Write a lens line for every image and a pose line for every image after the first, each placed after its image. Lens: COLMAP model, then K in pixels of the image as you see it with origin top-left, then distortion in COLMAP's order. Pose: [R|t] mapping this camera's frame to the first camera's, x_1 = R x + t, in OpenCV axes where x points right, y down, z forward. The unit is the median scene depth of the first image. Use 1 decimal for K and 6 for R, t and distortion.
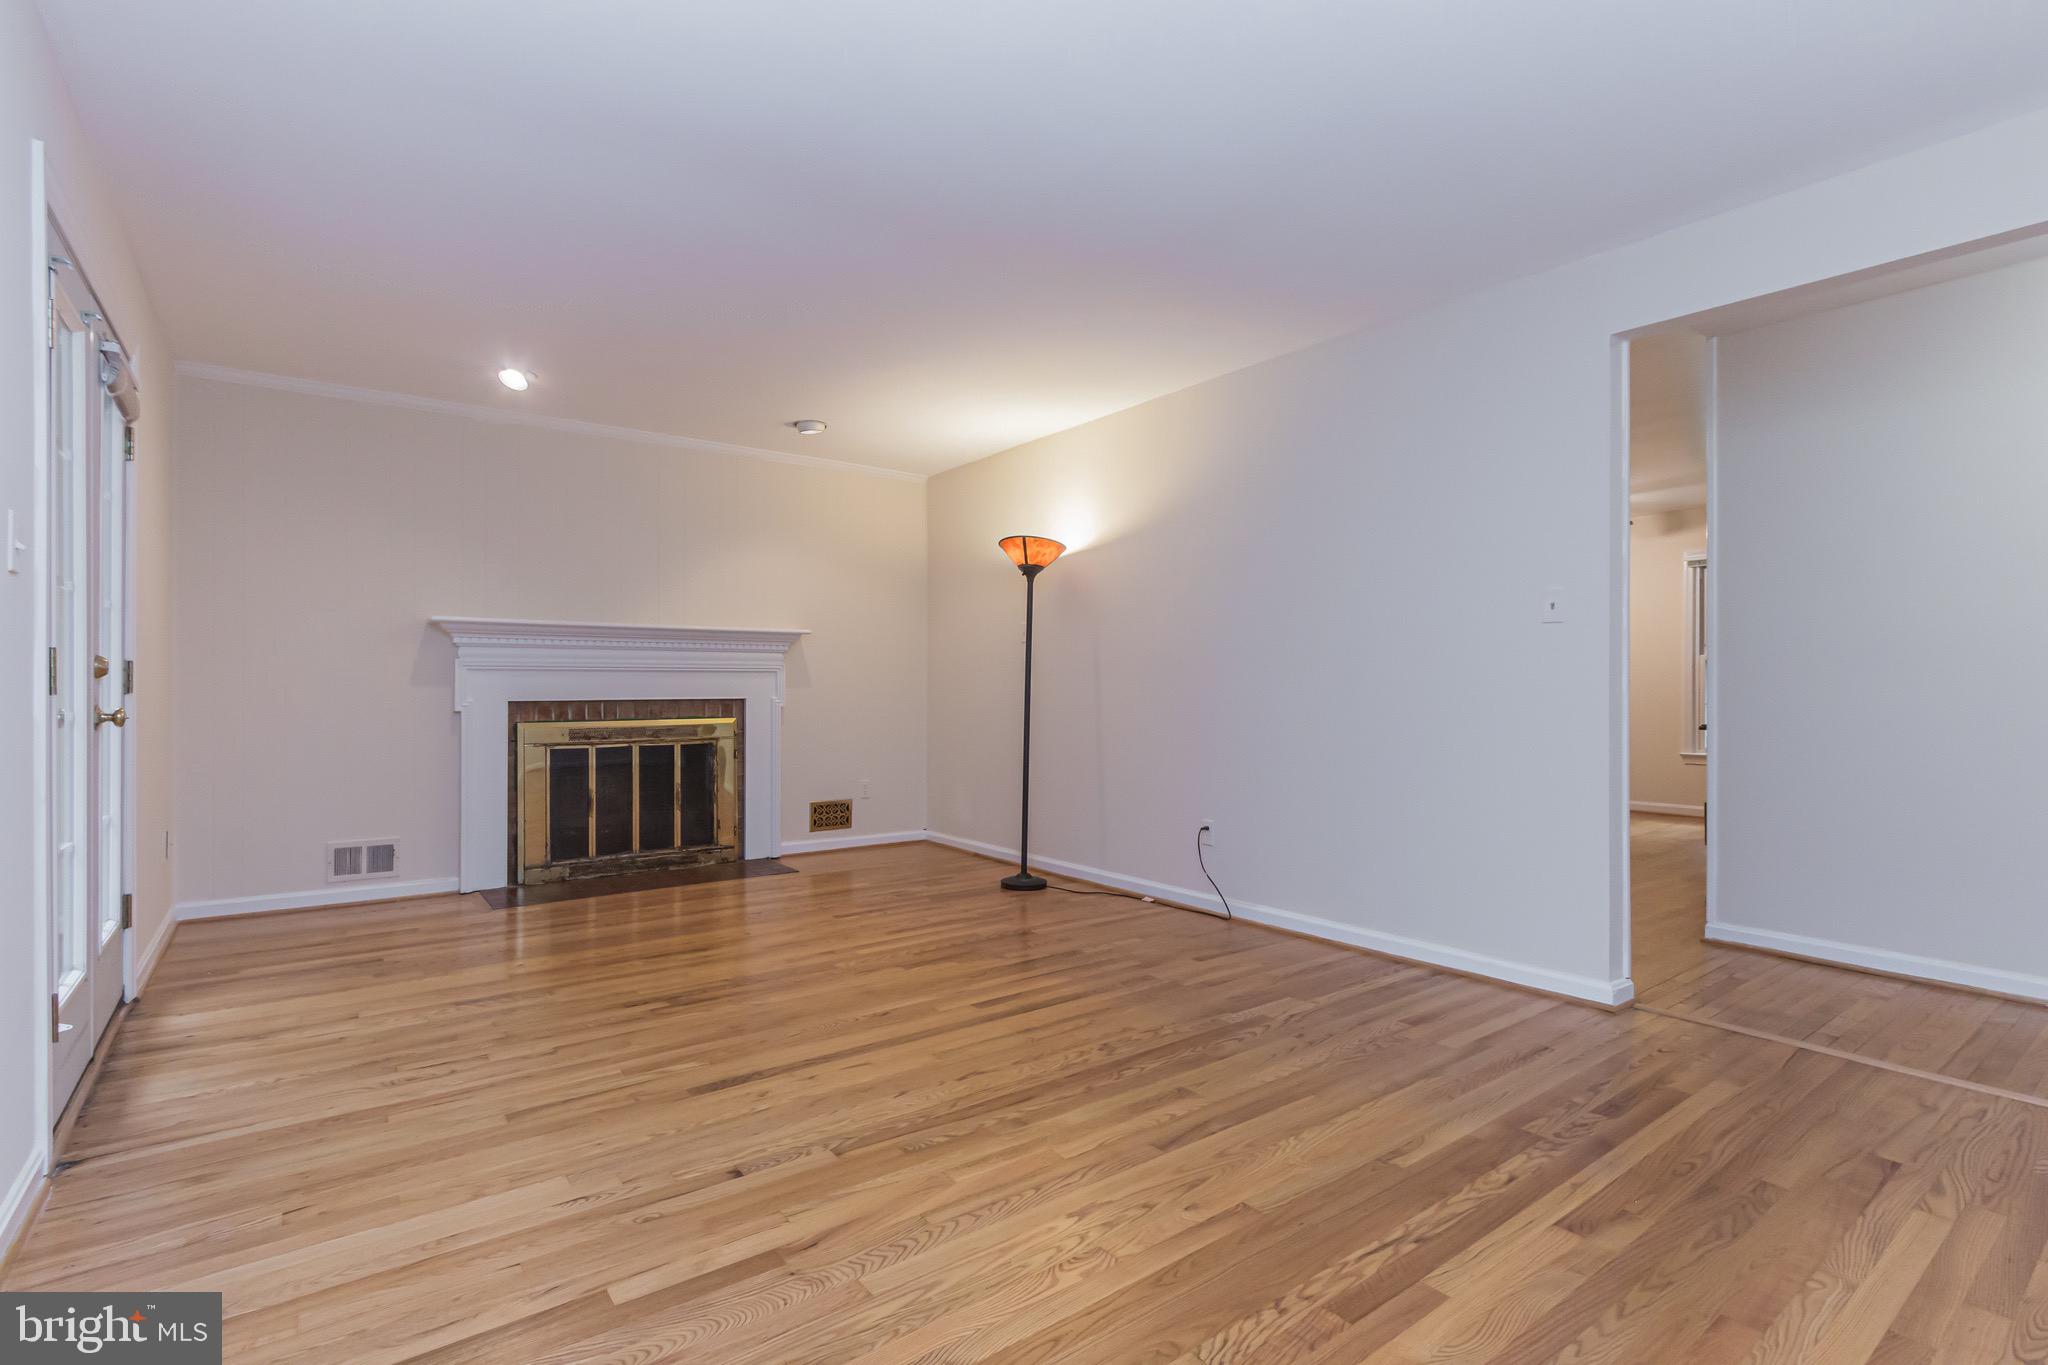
lens RADIAL K [[971.8, 0, 1024.0], [0, 971.8, 682.5], [0, 0, 1]] dist [0.001025, 0.000201]
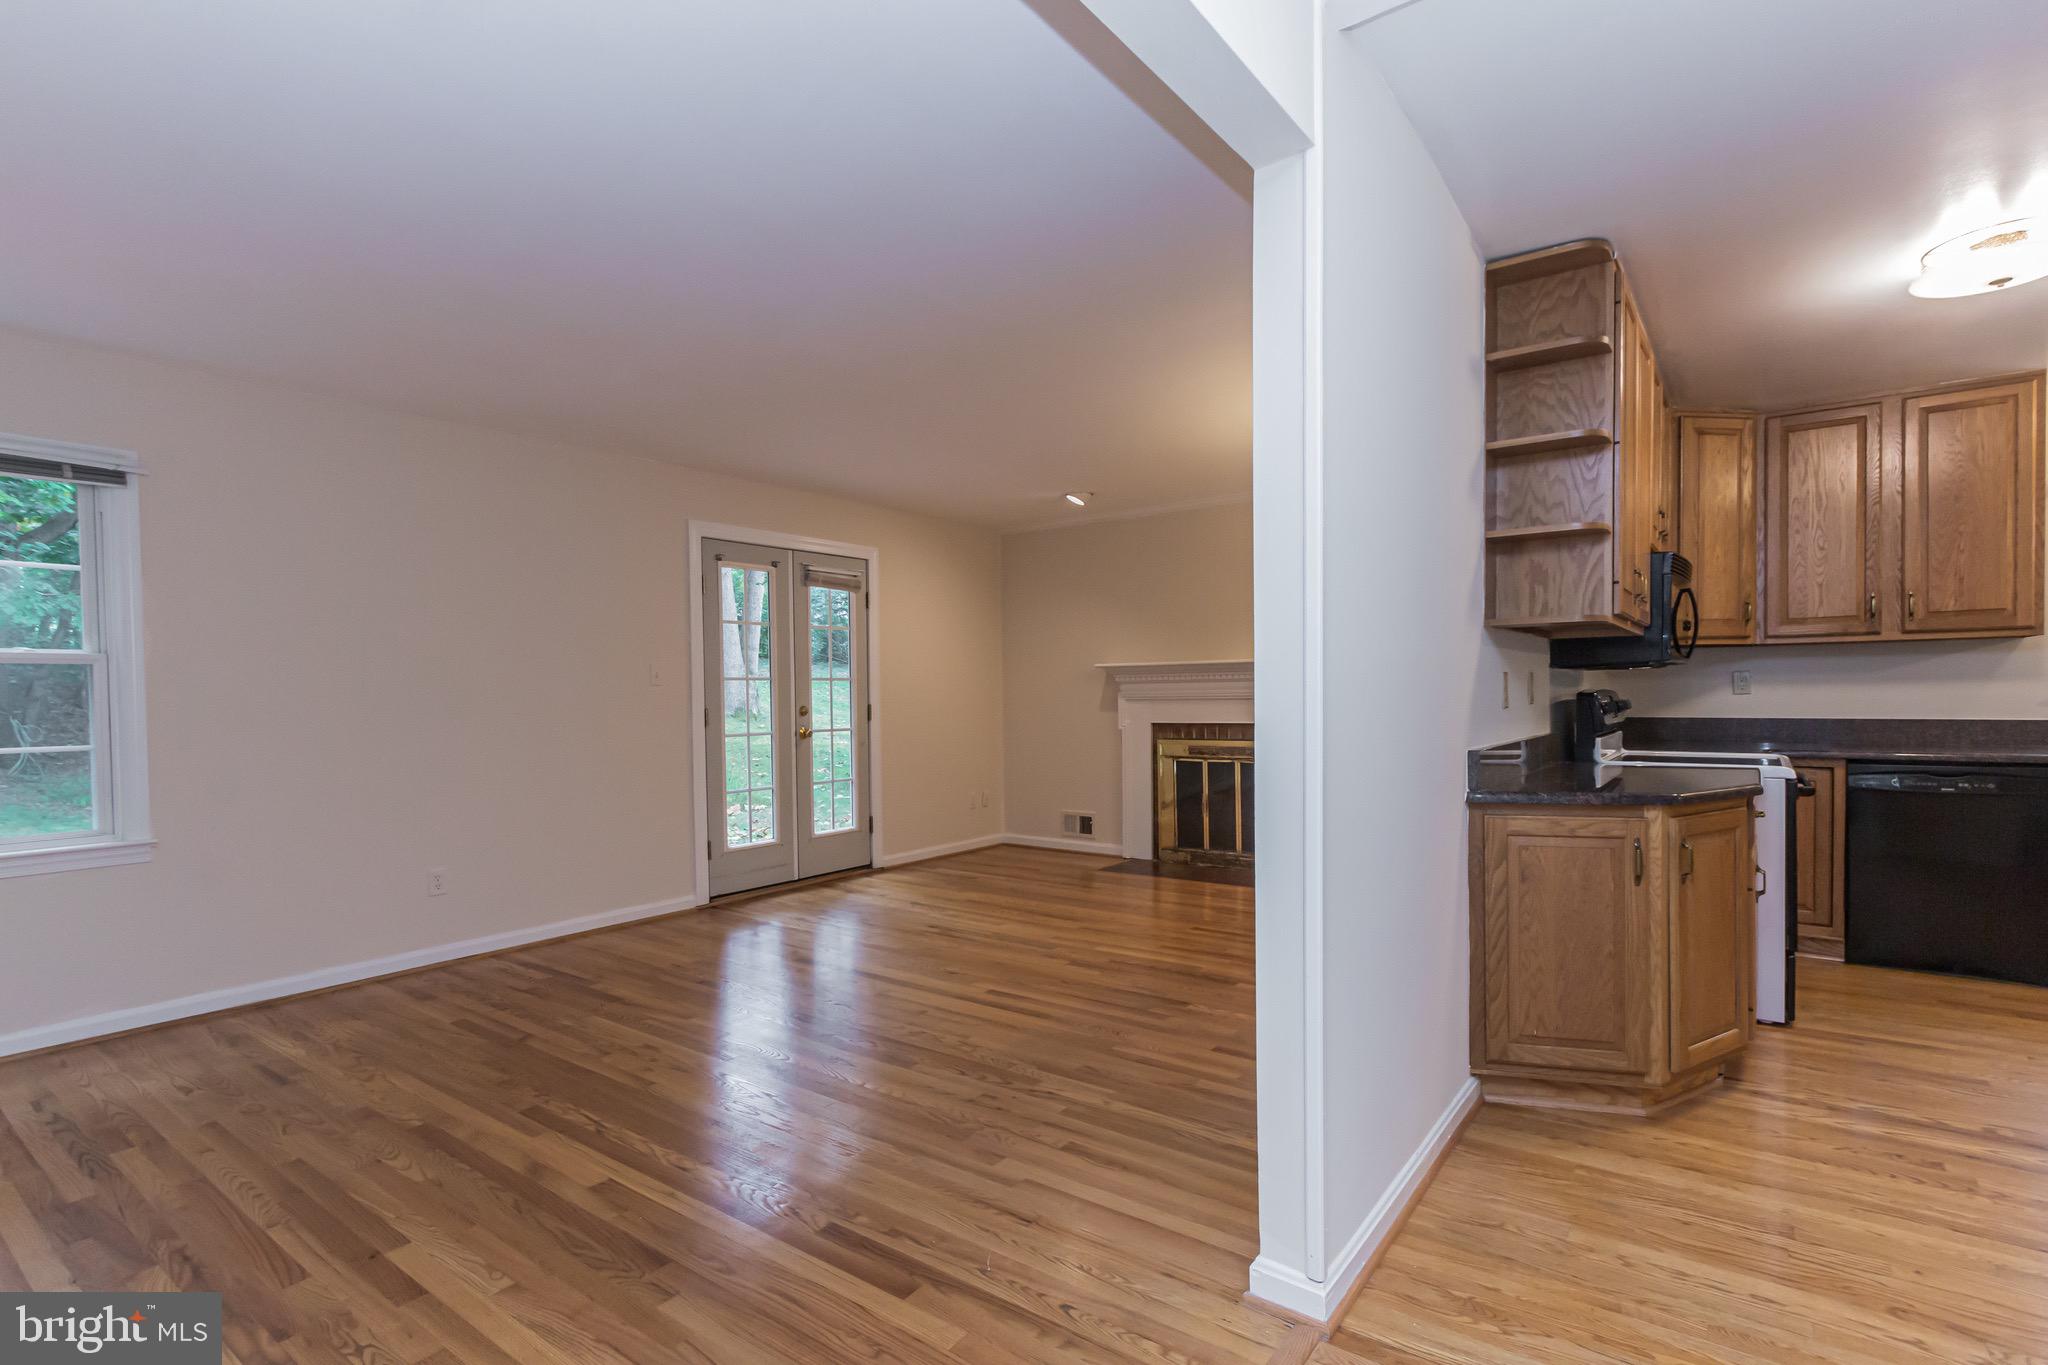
lens RADIAL K [[992.9, 0, 1024.0], [0, 992.9, 682.5], [0, 0, 1]] dist [0.000935, 0.000067]
pose [[0.283012, -0.009994, -0.959064, 0.789603], [0.015080, 0.999868, -0.005969, -0.033405], [0.958998, -0.012774, 0.283126, 0.465852]]
